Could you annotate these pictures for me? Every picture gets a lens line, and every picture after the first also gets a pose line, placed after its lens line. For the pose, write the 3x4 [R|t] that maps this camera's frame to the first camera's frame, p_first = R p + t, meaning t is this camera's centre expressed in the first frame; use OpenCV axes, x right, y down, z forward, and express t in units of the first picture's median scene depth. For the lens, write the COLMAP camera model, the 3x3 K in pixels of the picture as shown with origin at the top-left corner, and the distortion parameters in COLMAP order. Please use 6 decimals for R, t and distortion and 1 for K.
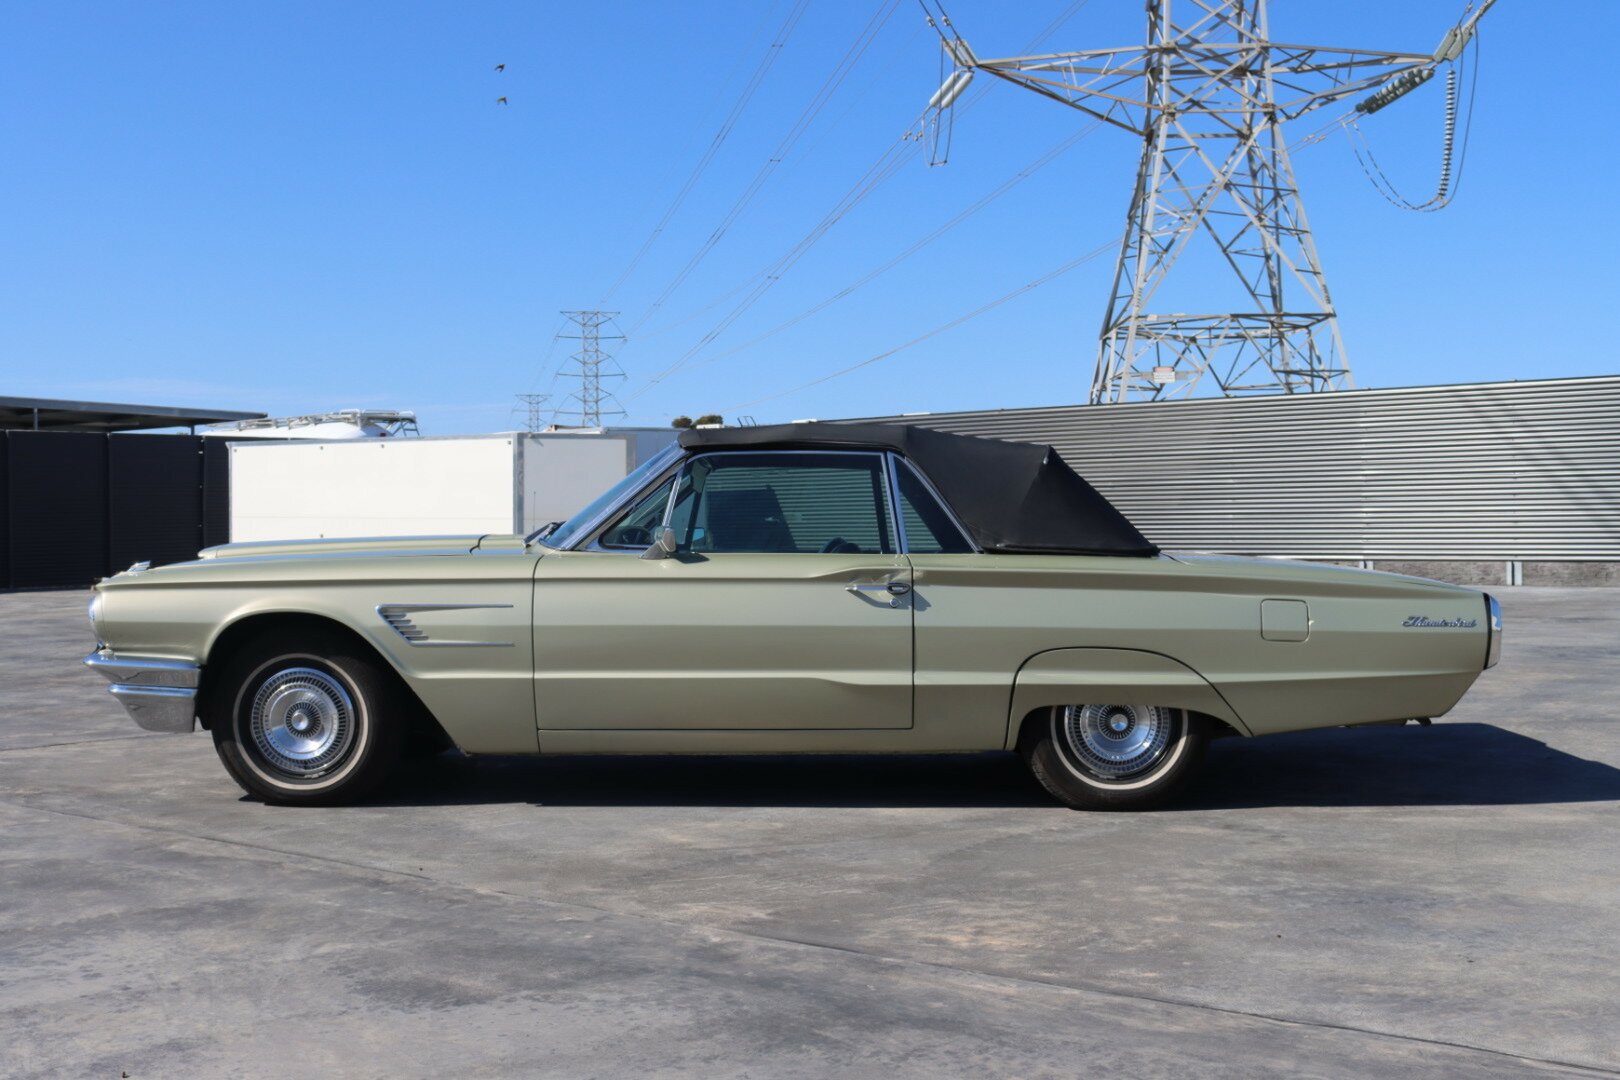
lens RADIAL K [[1781.5, 0, 807.1], [0, 1781.5, 533.5], [0, 0, 1]] dist [-0.115728, 0.111230]
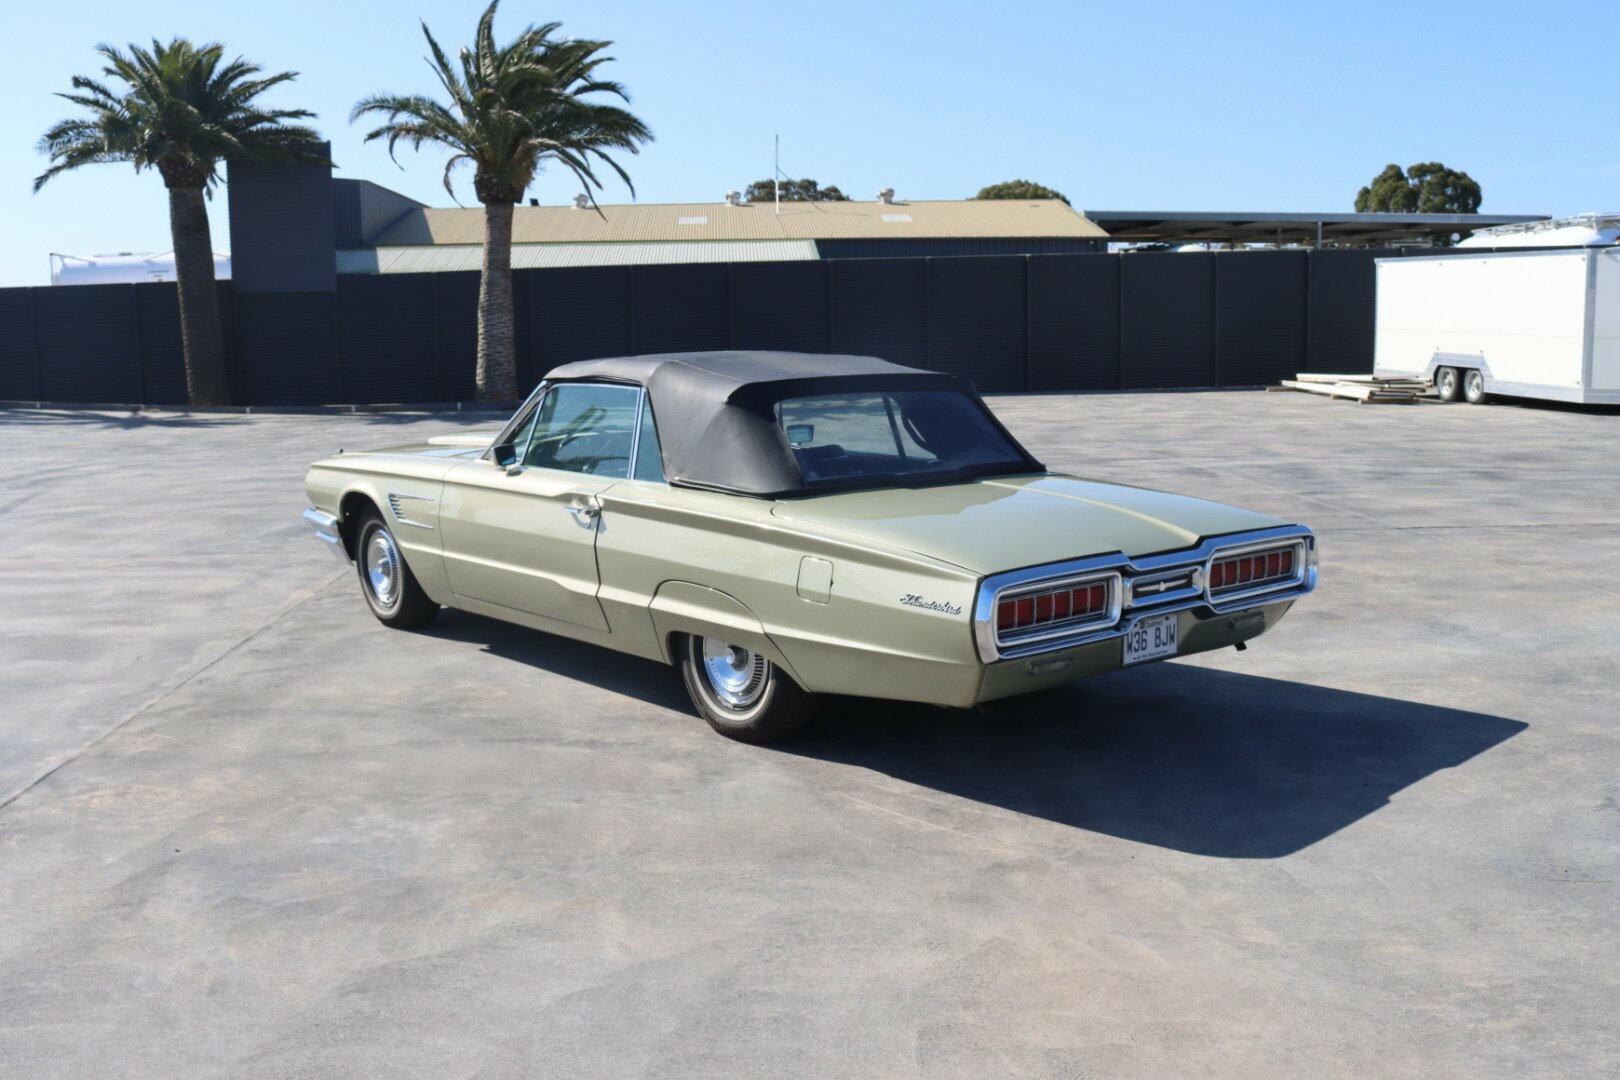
lens RADIAL K [[1612.1, 0, 809.6], [0, 1612.1, 546.3], [0, 0, 1]] dist [-0.133526, 0.149489]
pose [[0.652772, 0.103338, -0.750474, 0.913901], [0.008597, 0.989578, 0.143739, -0.093991], [0.757506, -0.100281, 0.645080, 0.429790]]
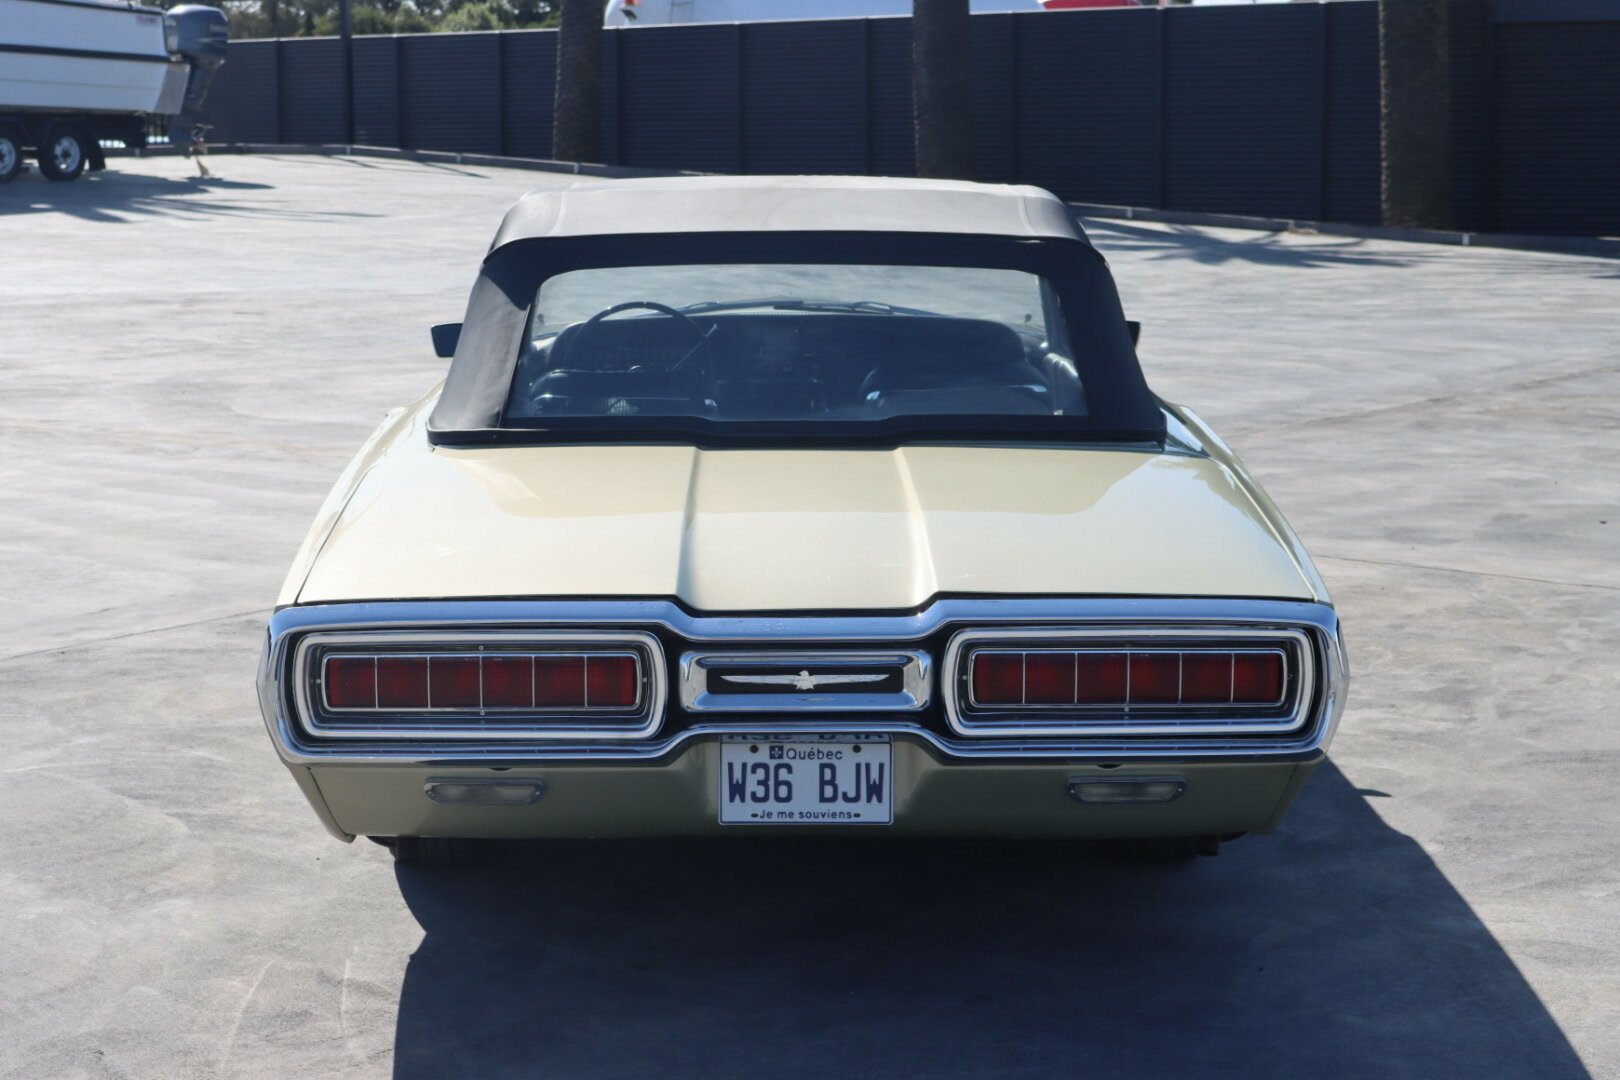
lens RADIAL K [[3065.0, 0, 810.1], [0, 3065.0, 513.2], [0, 0, 1]] dist [-0.000854, 0.040305]
pose [[0.020212, 0.144529, -0.989294, 1.202729], [0.002741, 0.989485, 0.144613, -0.110239], [0.999792, -0.005635, 0.019603, 1.122249]]
